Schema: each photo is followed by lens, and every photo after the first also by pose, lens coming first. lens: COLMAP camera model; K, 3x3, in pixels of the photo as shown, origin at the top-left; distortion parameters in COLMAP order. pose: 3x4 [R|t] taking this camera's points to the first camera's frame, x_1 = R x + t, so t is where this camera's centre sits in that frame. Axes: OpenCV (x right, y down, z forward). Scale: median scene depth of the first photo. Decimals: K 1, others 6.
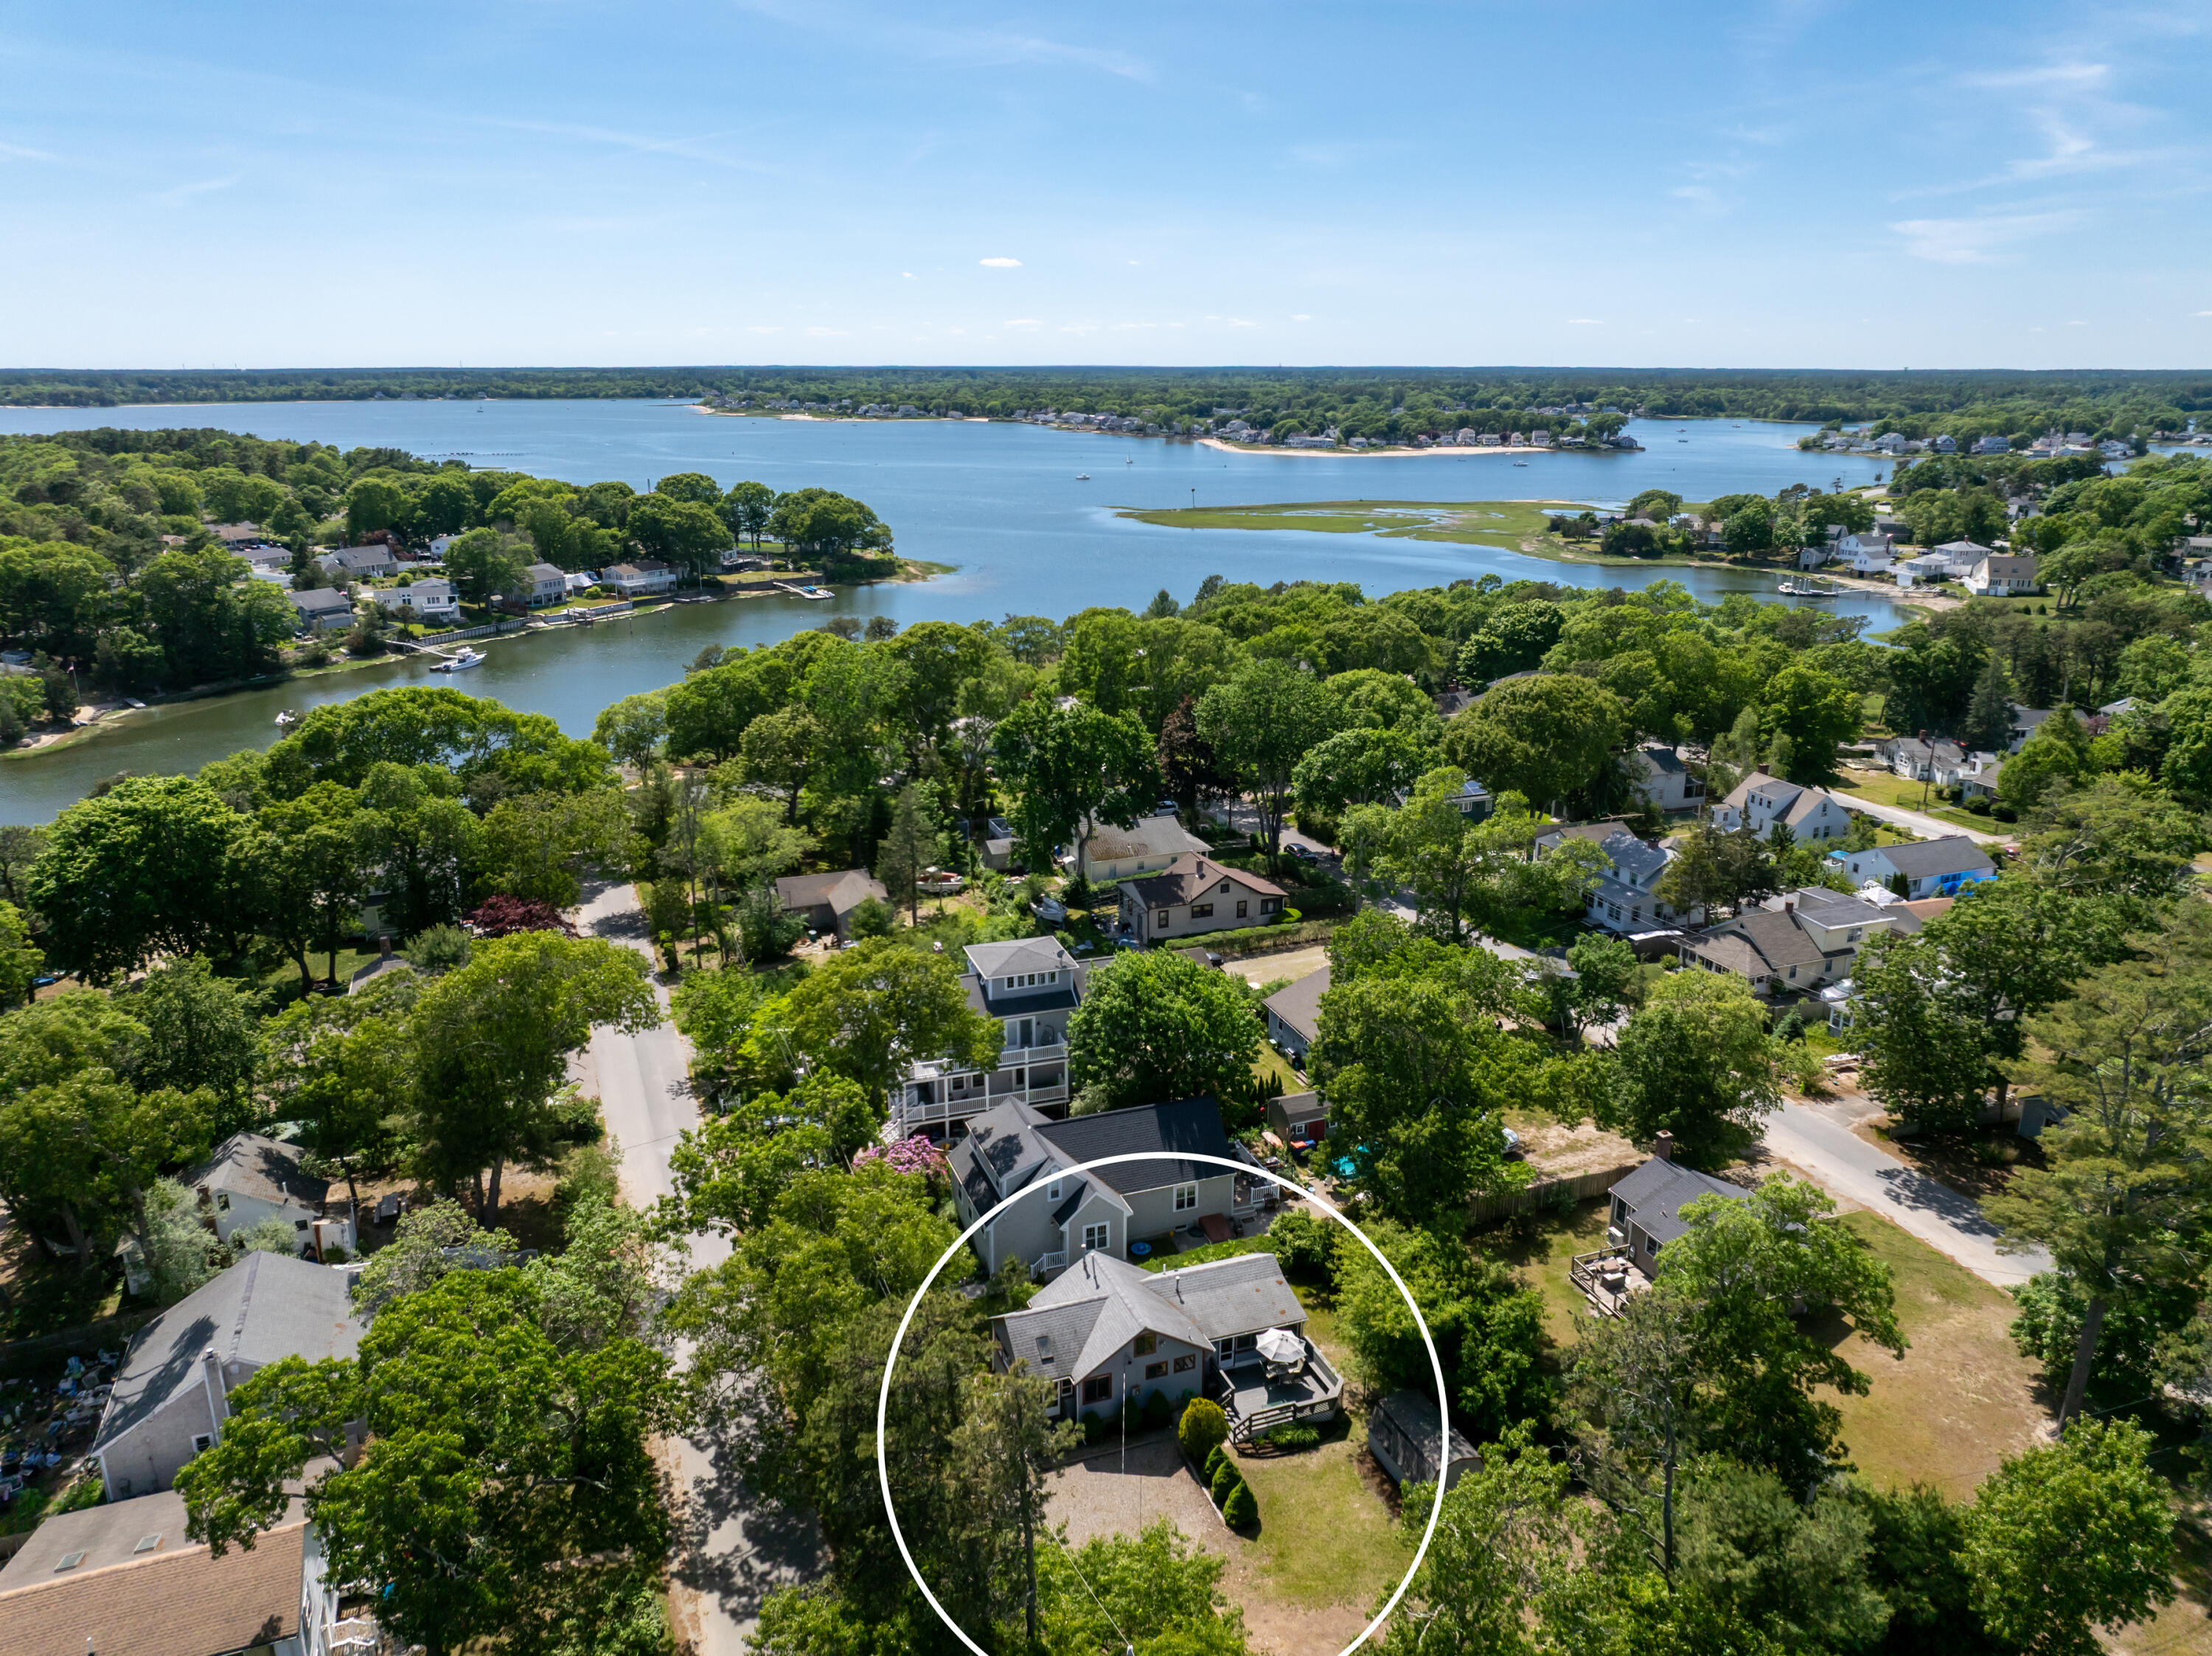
lens RADIAL K [[1556.6, 0, 1117.3], [0, 1556.6, 828.5], [0, 0, 1]] dist [-0.012293, -0.017627]
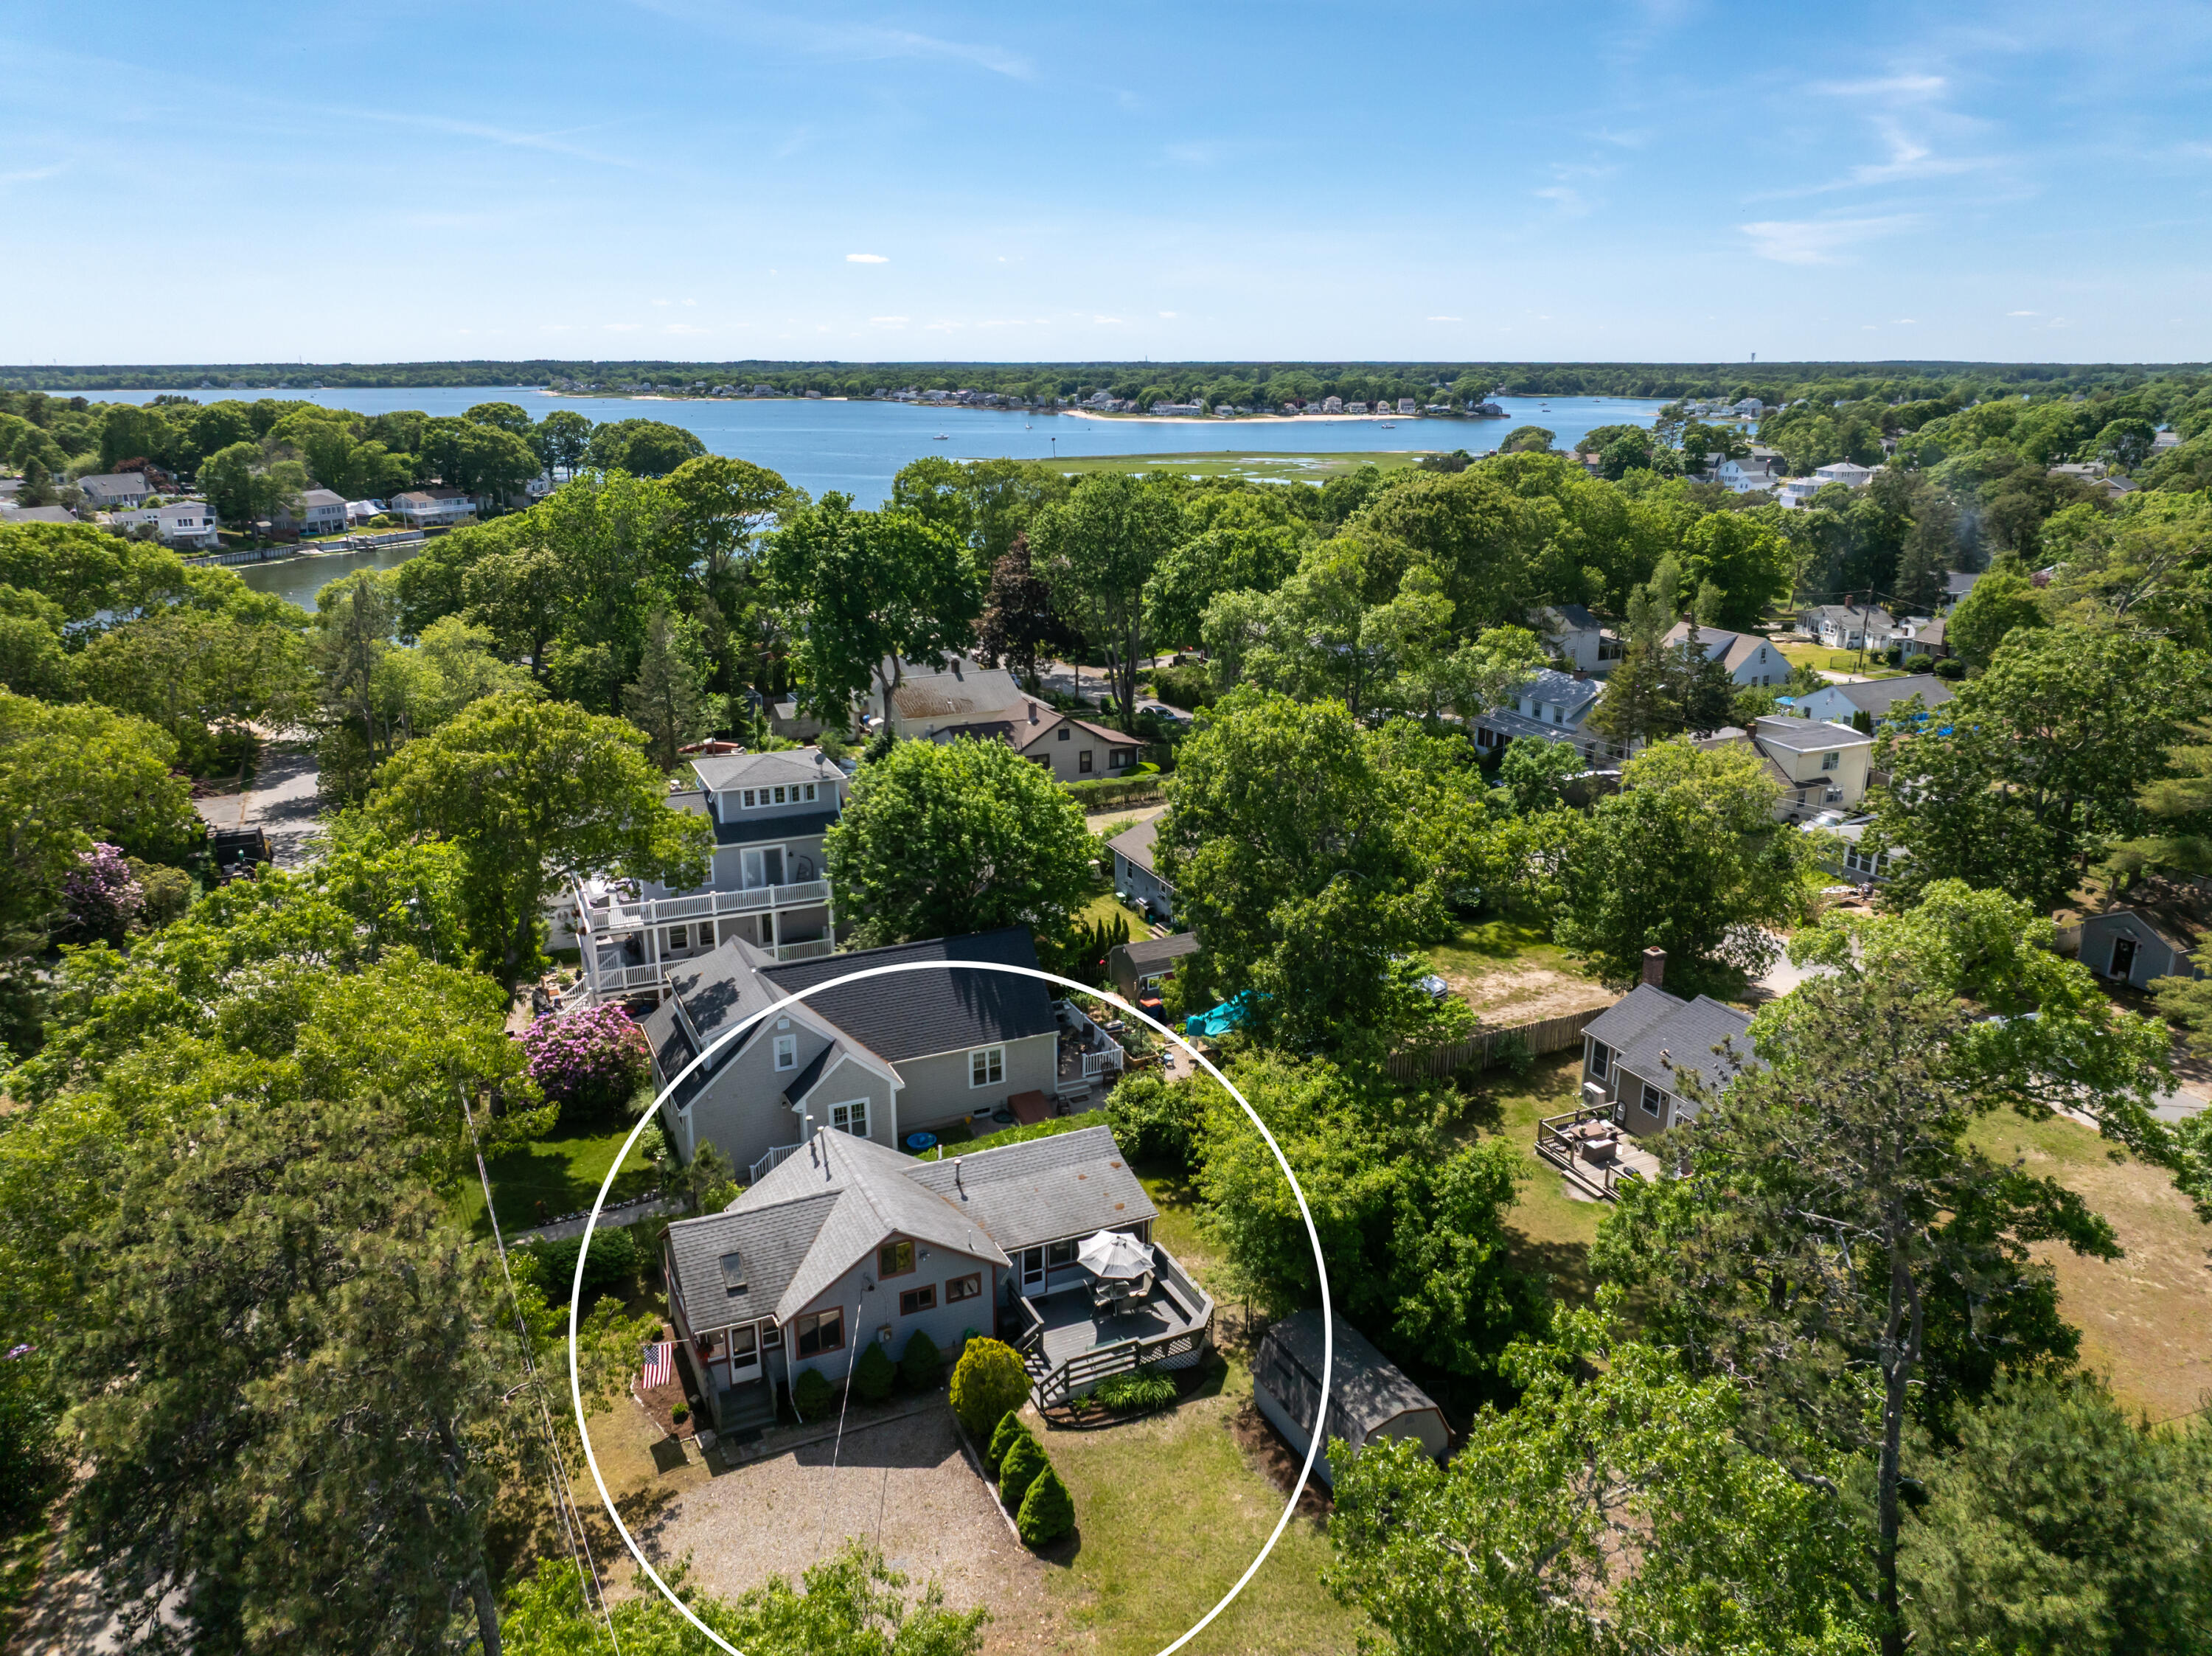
lens RADIAL K [[1556.6, 0, 1109.1], [0, 1556.6, 828.4], [0, 0, 1]] dist [-0.012293, -0.017627]
pose [[0.997021, -0.027120, 0.072205, 0.035856], [0.026889, 0.999630, 0.004168, 0.090622], [-0.072291, -0.002214, 0.997381, 0.211518]]
